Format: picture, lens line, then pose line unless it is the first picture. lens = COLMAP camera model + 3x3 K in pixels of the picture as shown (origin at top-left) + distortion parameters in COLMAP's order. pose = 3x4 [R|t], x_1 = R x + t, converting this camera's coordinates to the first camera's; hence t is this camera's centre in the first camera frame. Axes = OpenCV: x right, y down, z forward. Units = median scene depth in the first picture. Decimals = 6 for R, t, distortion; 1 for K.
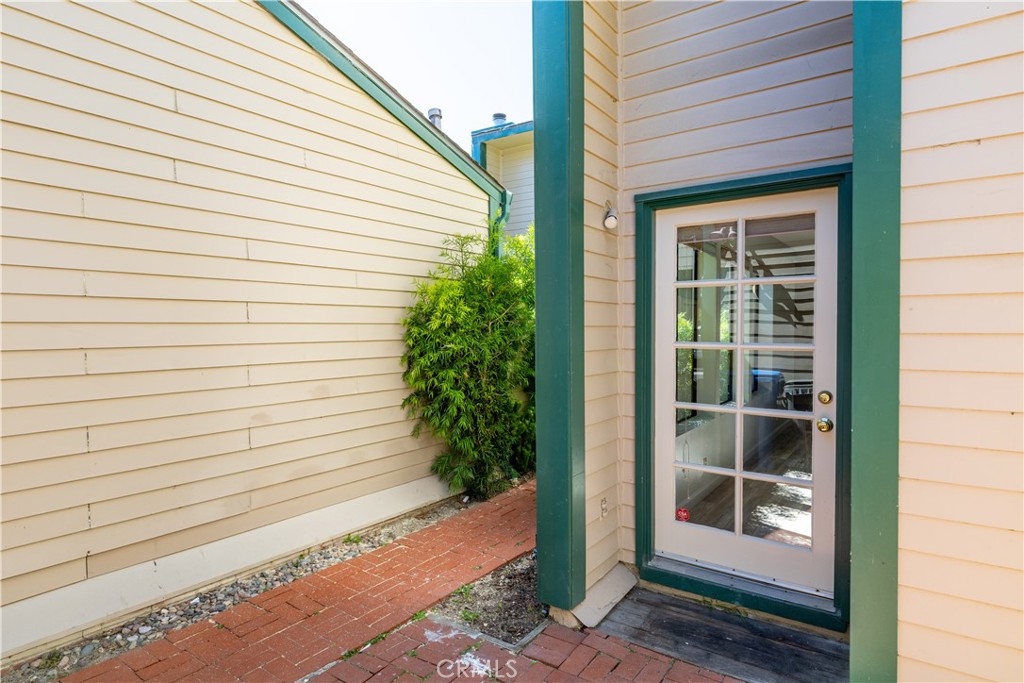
lens RADIAL K [[556.8, 0, 512.0], [0, 556.8, 341.5], [0, 0, 1]] dist [0.001036, 0.000025]
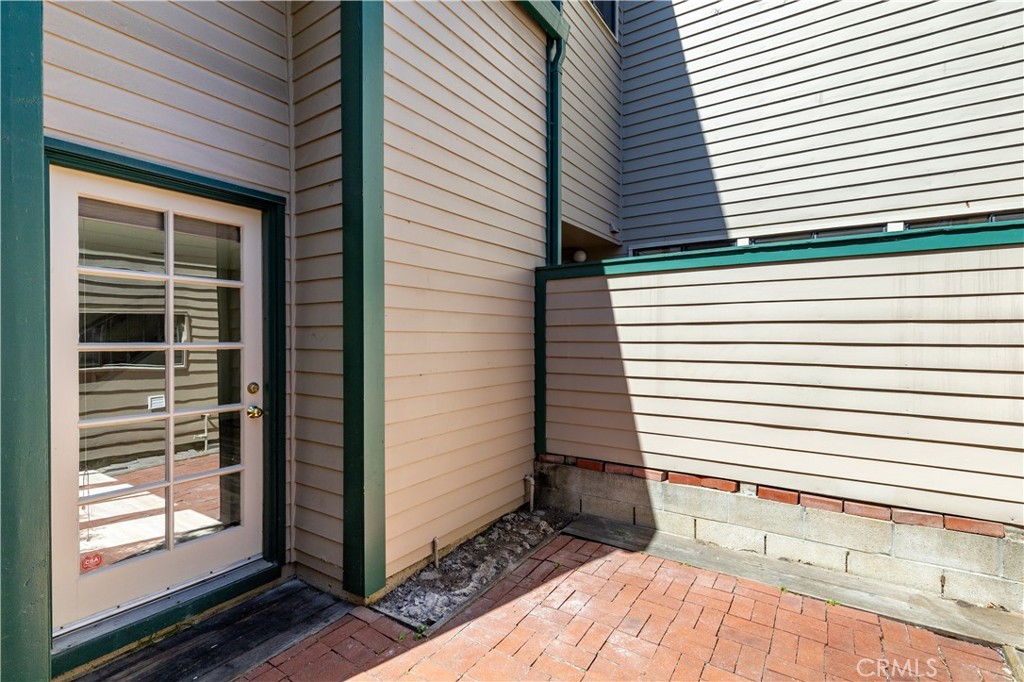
lens RADIAL K [[478.5, 0, 512.0], [0, 478.5, 341.0], [0, 0, 1]] dist [0.000771, 0.000282]
pose [[-0.038793, -0.000859, 0.999247, -0.451305], [0.016842, 0.999857, 0.001514, 0.008100], [-0.999105, 0.016888, -0.038773, 0.489724]]
